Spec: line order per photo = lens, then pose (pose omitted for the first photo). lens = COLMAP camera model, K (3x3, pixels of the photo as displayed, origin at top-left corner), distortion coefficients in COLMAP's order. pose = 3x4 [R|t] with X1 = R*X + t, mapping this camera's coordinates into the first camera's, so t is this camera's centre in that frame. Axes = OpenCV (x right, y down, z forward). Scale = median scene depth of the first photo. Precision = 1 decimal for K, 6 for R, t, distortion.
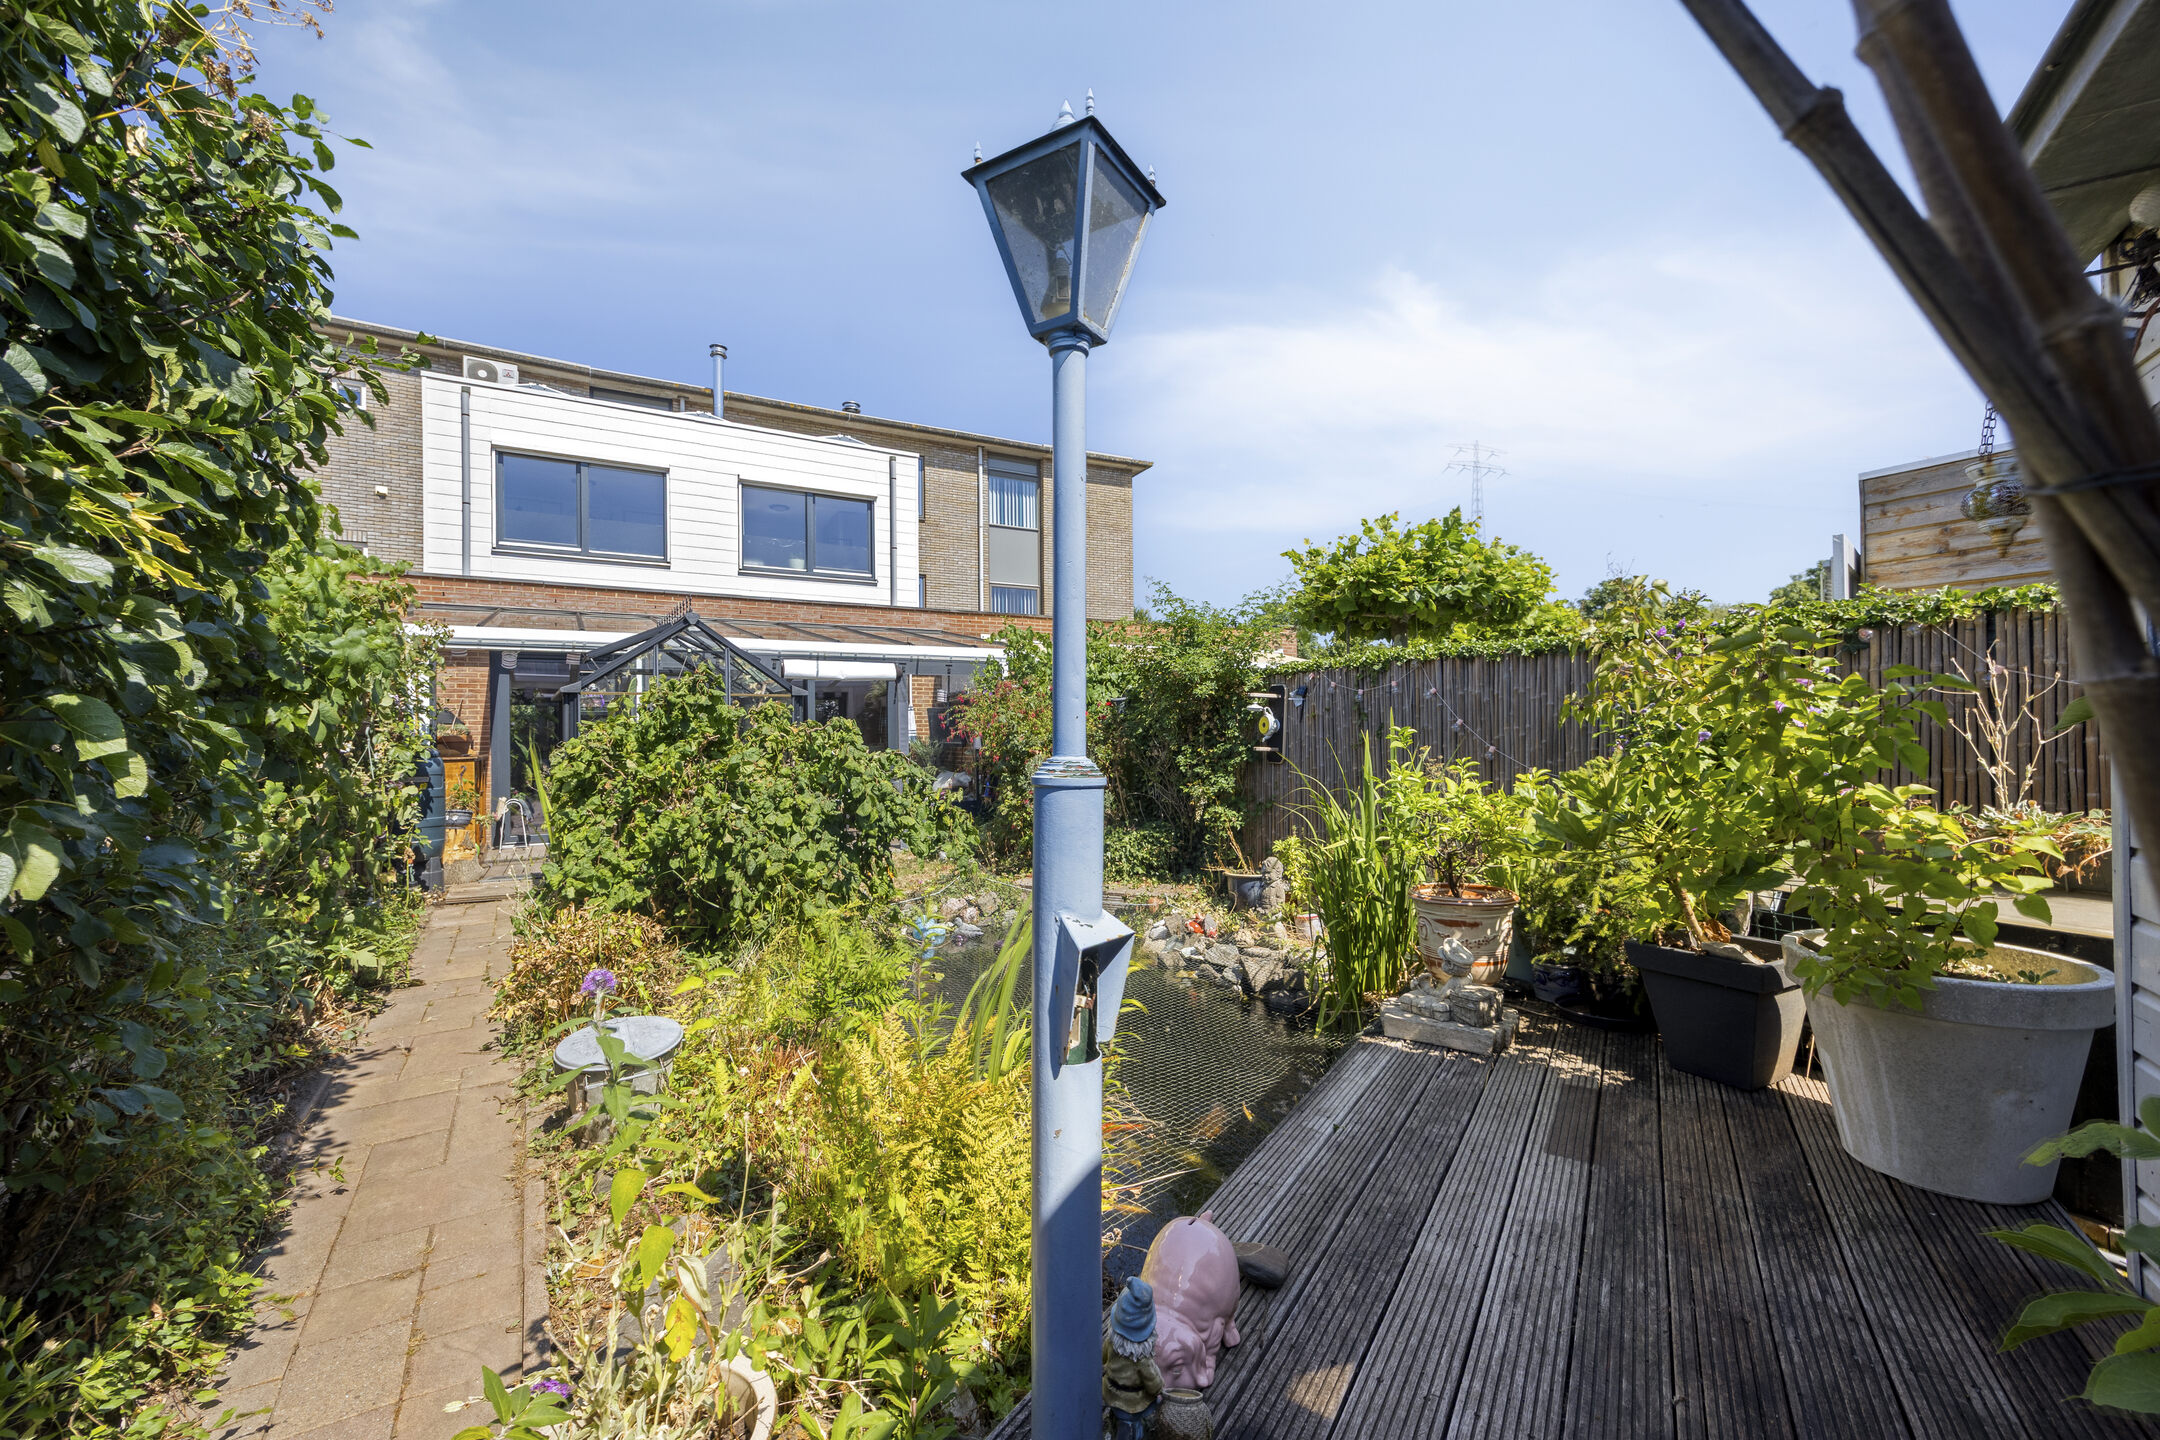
lens RADIAL K [[877.4, 0, 1080.0], [0, 877.4, 720.0], [0, 0, 1]] dist [0.011049, 0.000005]
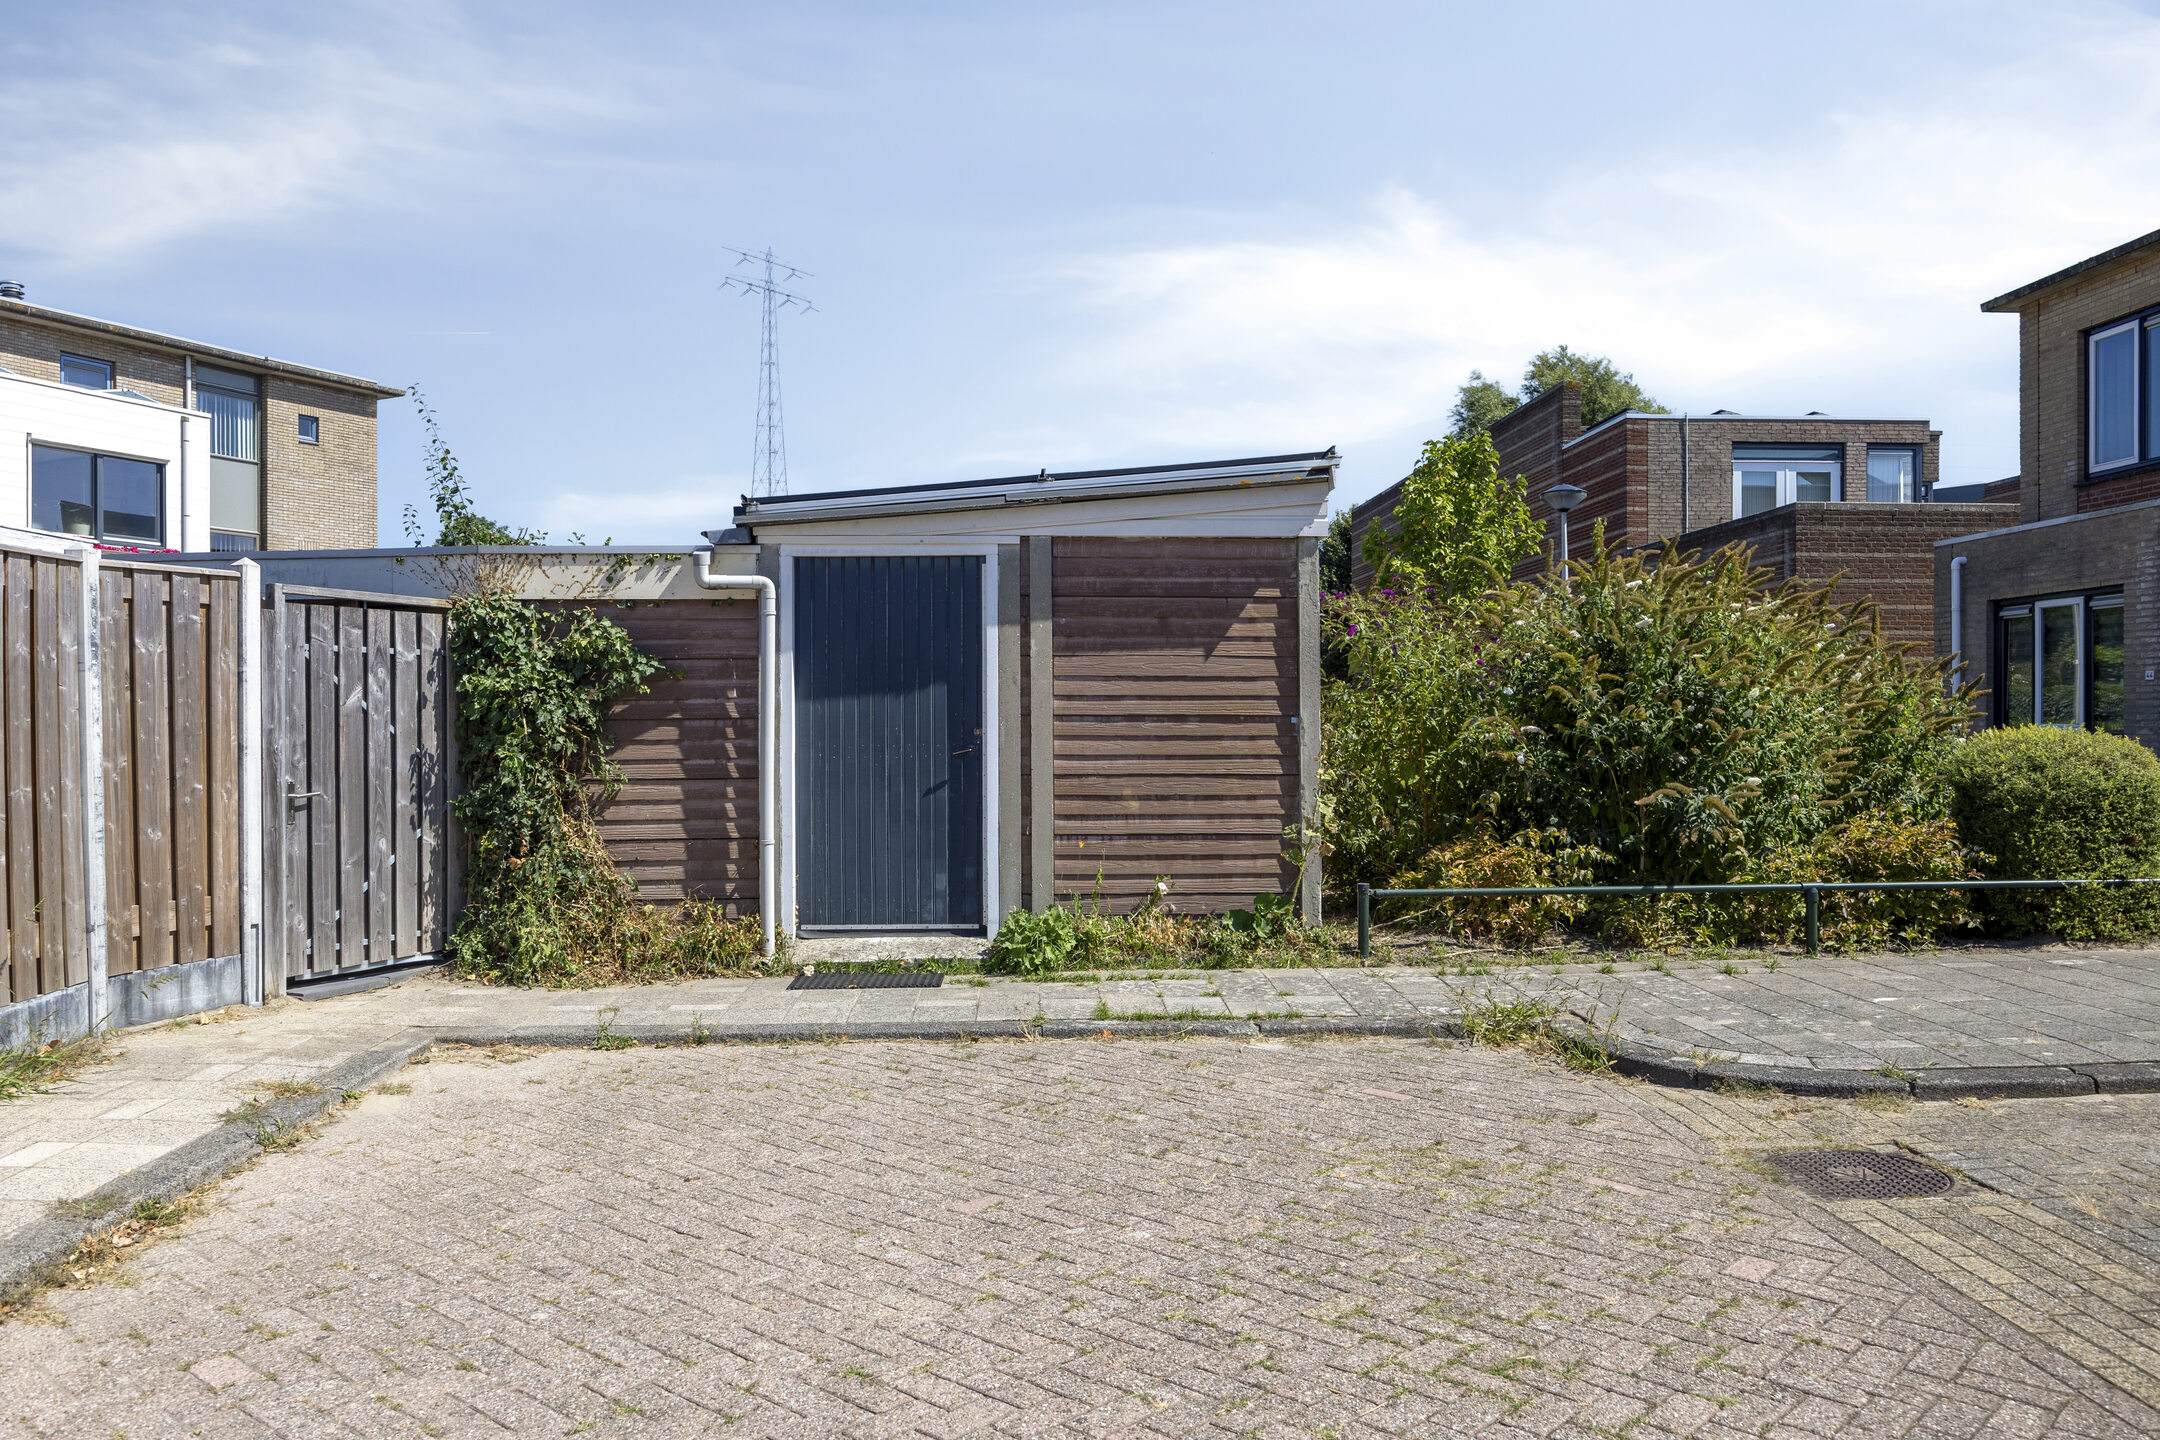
lens RADIAL K [[1584.3, 0, 1078.4], [0, 1584.3, 729.5], [0, 0, 1]] dist [-0.004238, -0.000695]
pose [[0.813967, 0.006126, 0.580879, -0.514984], [-0.017000, 0.999767, 0.013277, -0.006851], [-0.580662, -0.020682, 0.813882, -1.156472]]
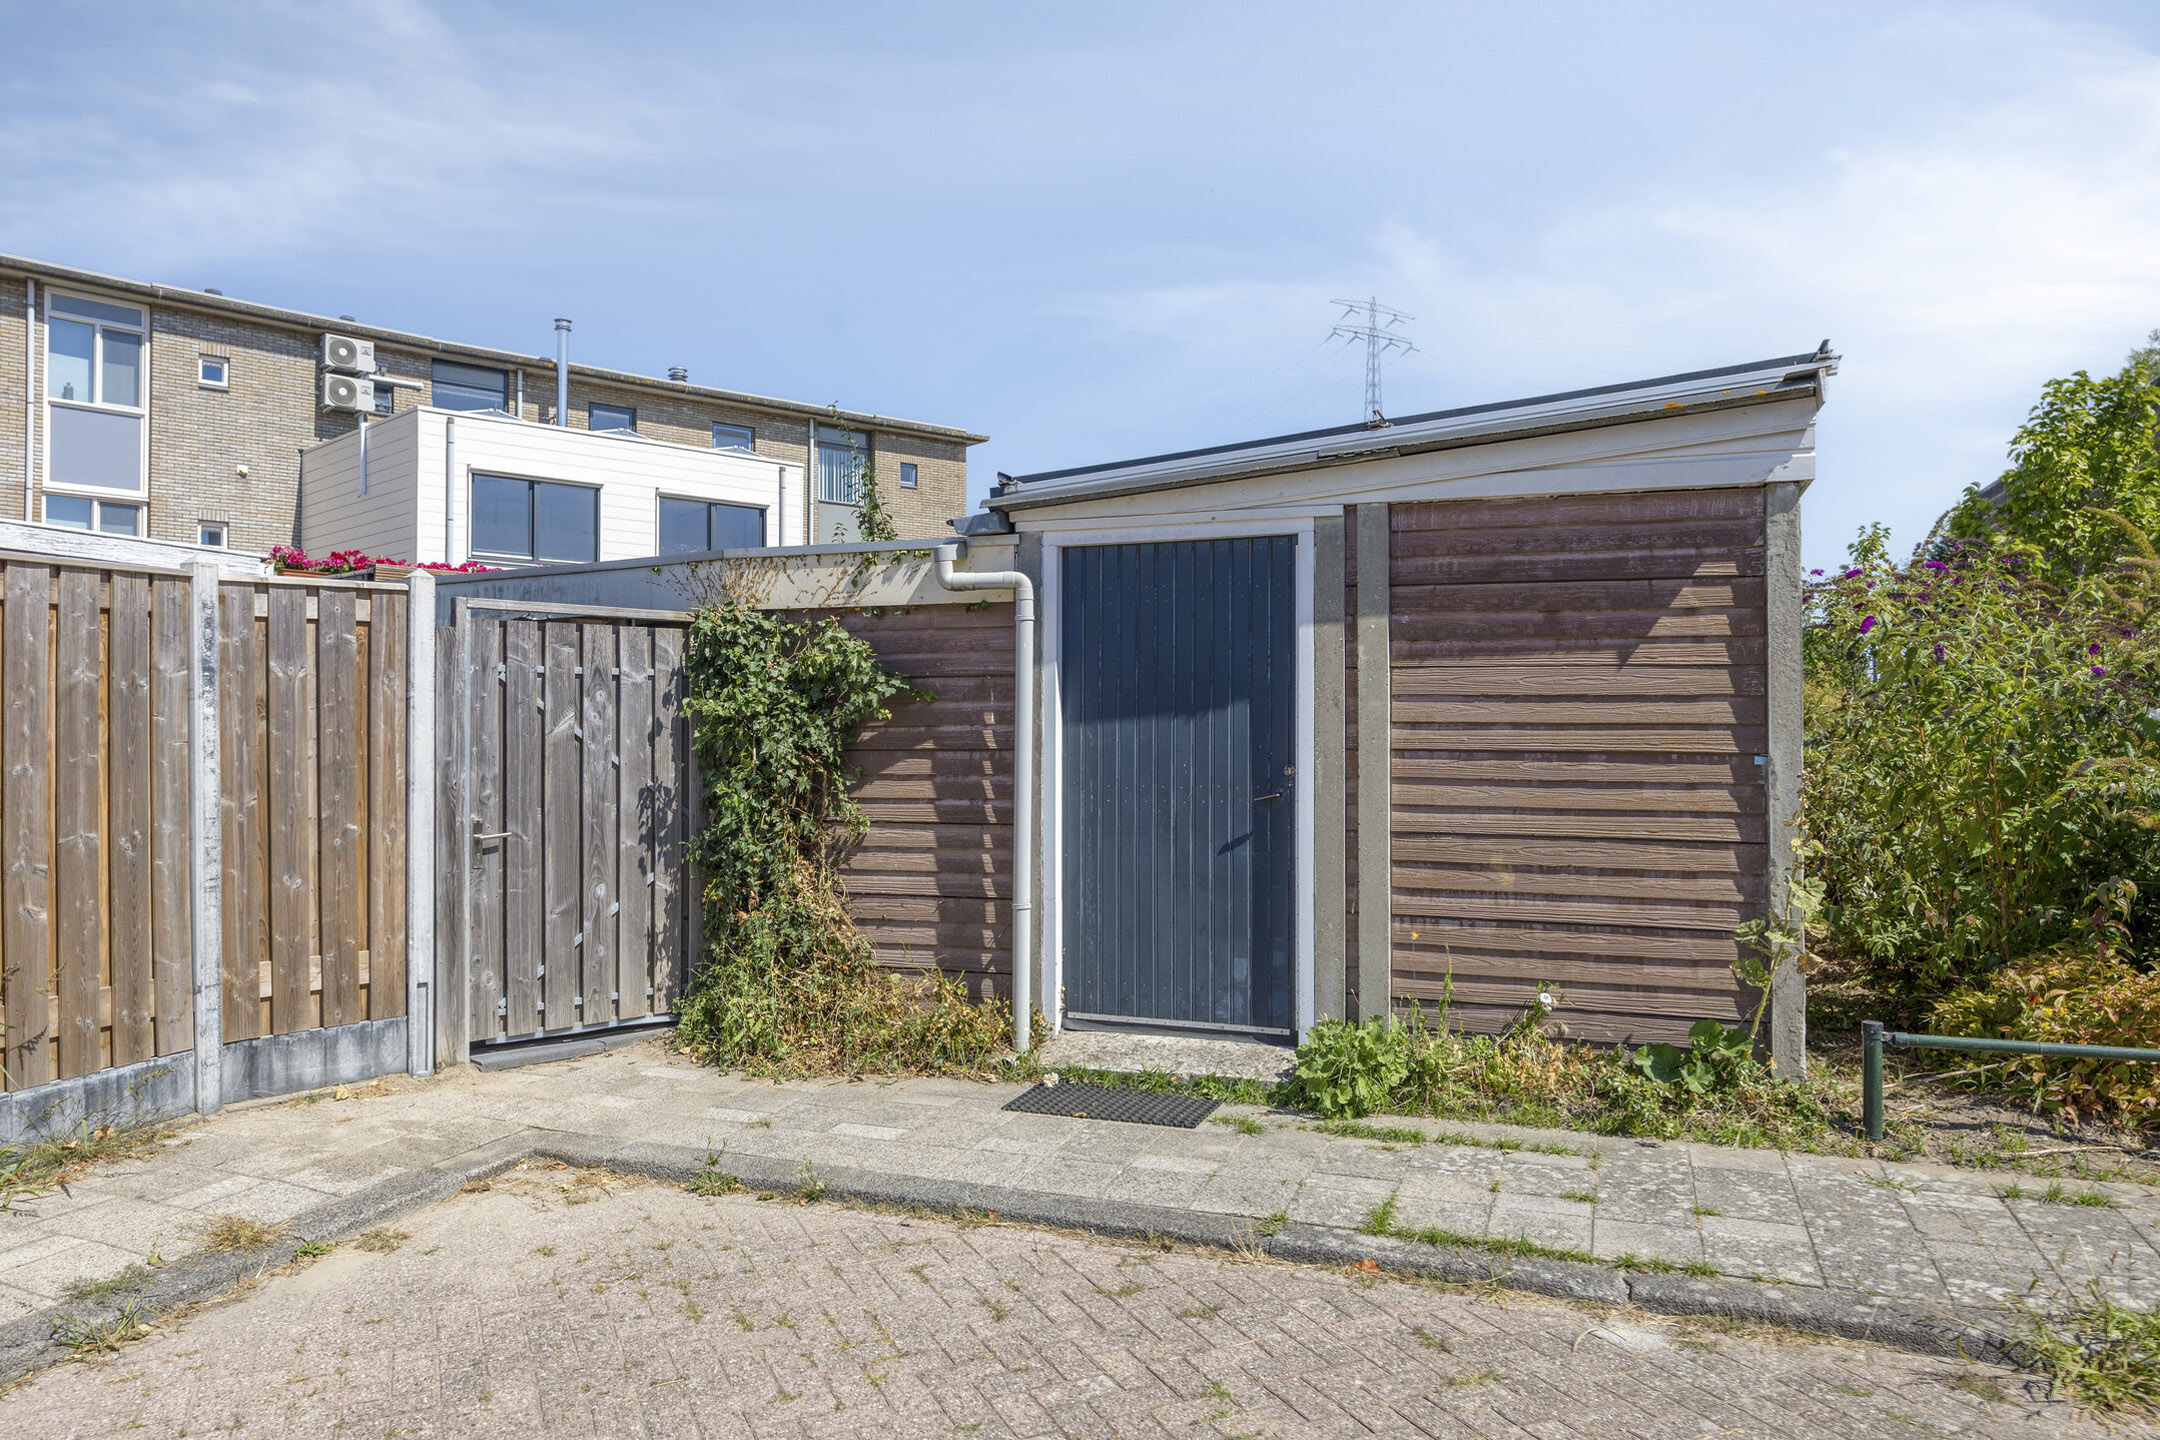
lens RADIAL K [[1425.0, 0, 1080.0], [0, 1425.0, 720.0], [0, 0, 1]] dist [-0.003771, 0.000750]
pose [[0.975534, 0.013844, 0.219413, -0.292753], [-0.016639, 0.999802, 0.010896, -0.017531], [-0.219219, -0.014280, 0.975571, -0.986348]]
